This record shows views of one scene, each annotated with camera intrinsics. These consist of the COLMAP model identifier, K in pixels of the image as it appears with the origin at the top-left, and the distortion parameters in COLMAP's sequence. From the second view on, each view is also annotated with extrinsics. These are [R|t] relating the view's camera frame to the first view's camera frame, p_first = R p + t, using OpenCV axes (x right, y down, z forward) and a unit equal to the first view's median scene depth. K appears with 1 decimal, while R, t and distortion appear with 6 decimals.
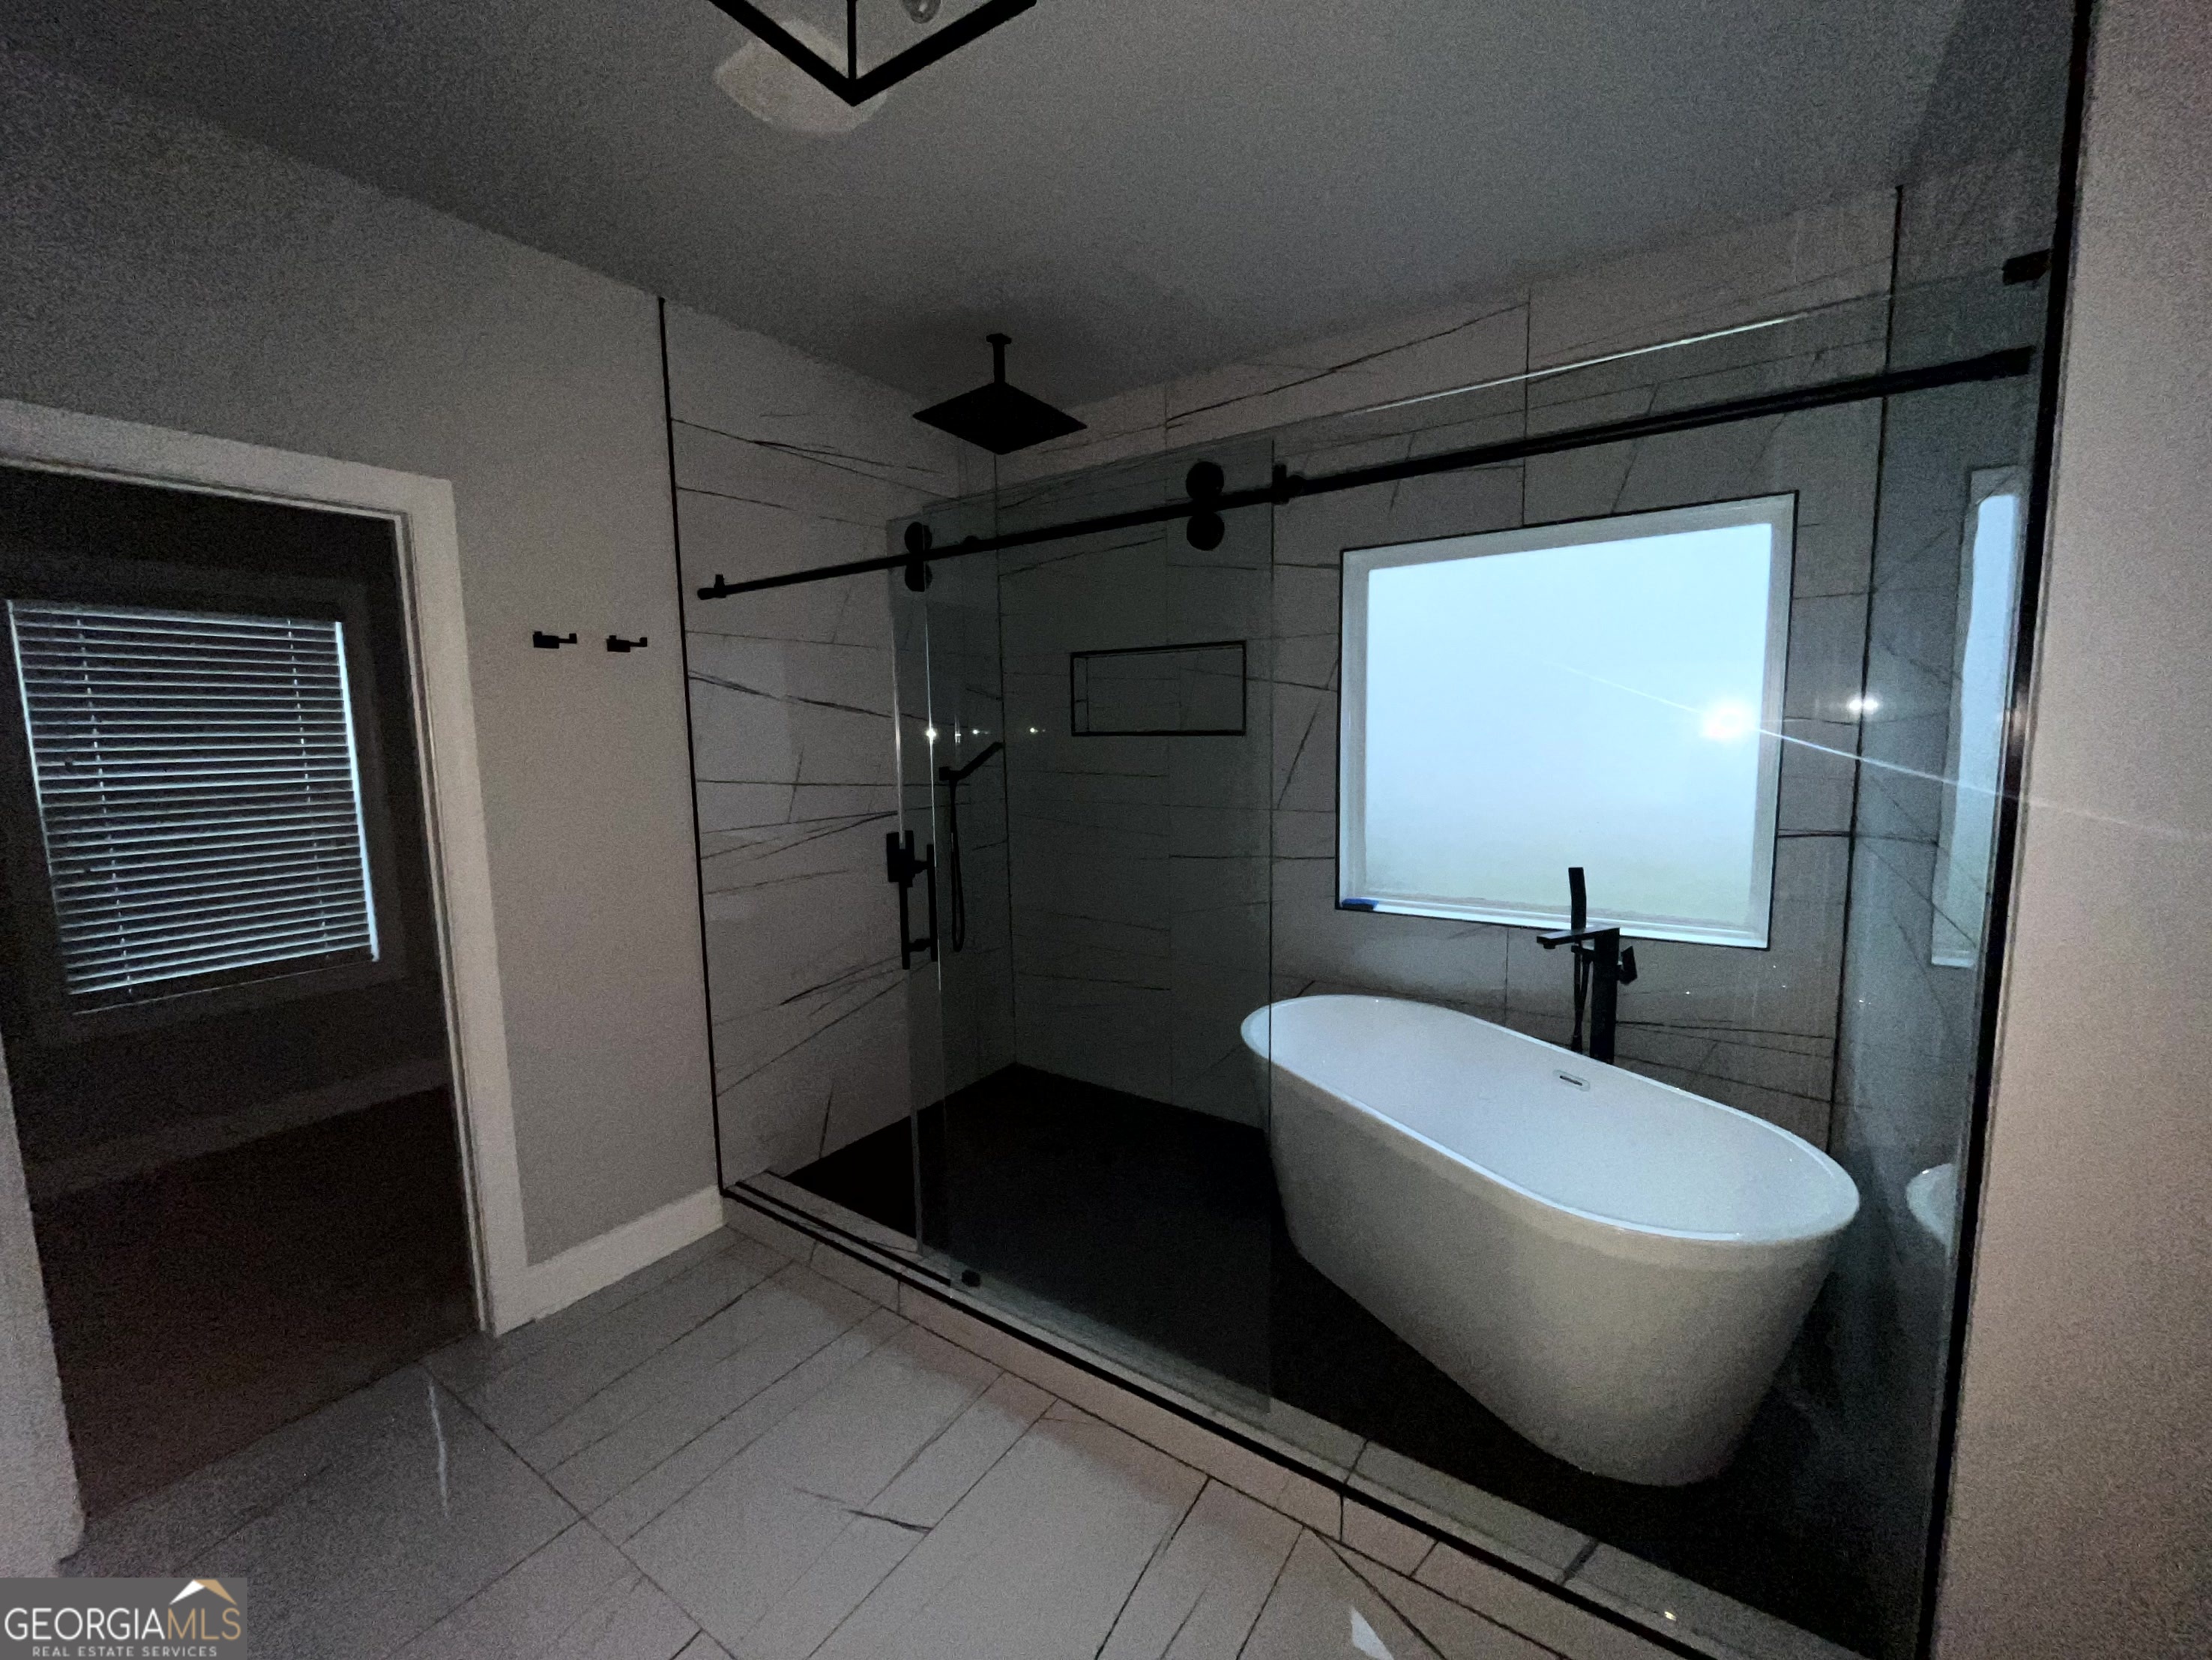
lens RADIAL K [[899.7, 0, 1095.0], [0, 899.7, 826.2], [0, 0, 1]] dist [0.000513, -0.000041]
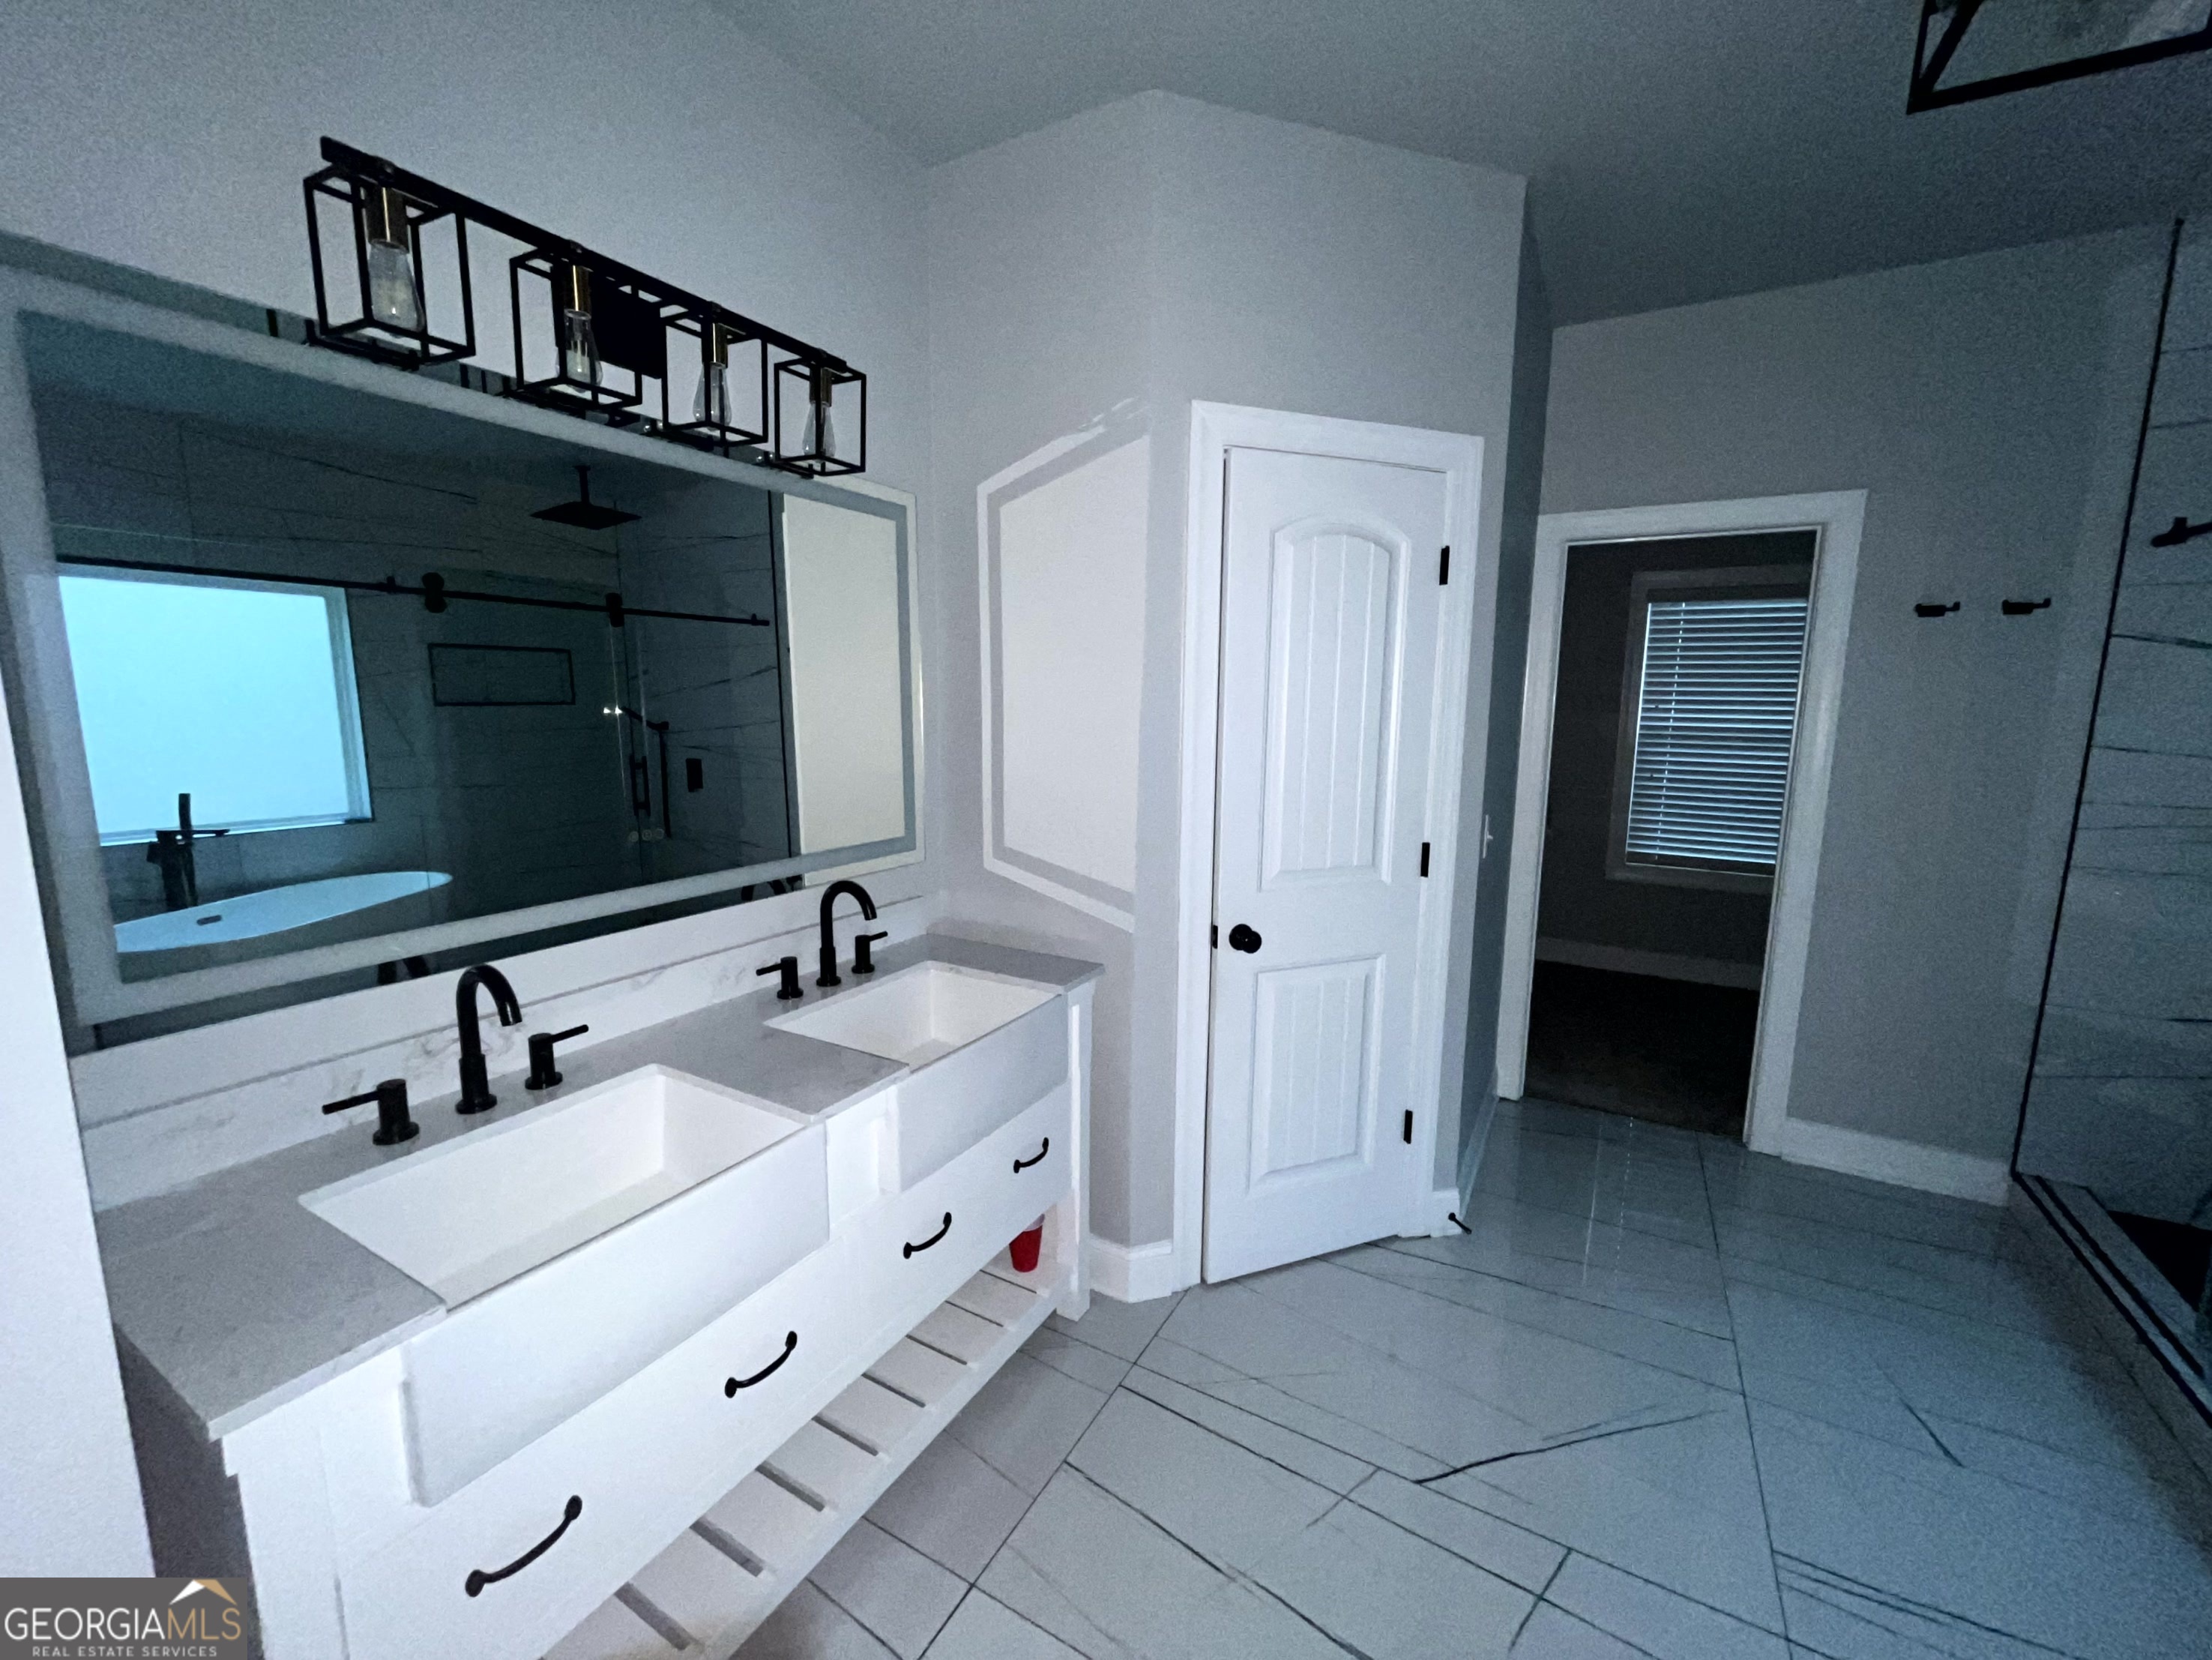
lens RADIAL K [[899.7, 0, 1095.0], [0, 899.7, 826.2], [0, 0, 1]] dist [0.000513, -0.000041]
pose [[0.077862, 0.167422, -0.982806, 0.405183], [-0.135541, 0.978423, 0.155937, 0.026562], [0.987707, 0.121069, 0.098875, -0.112359]]
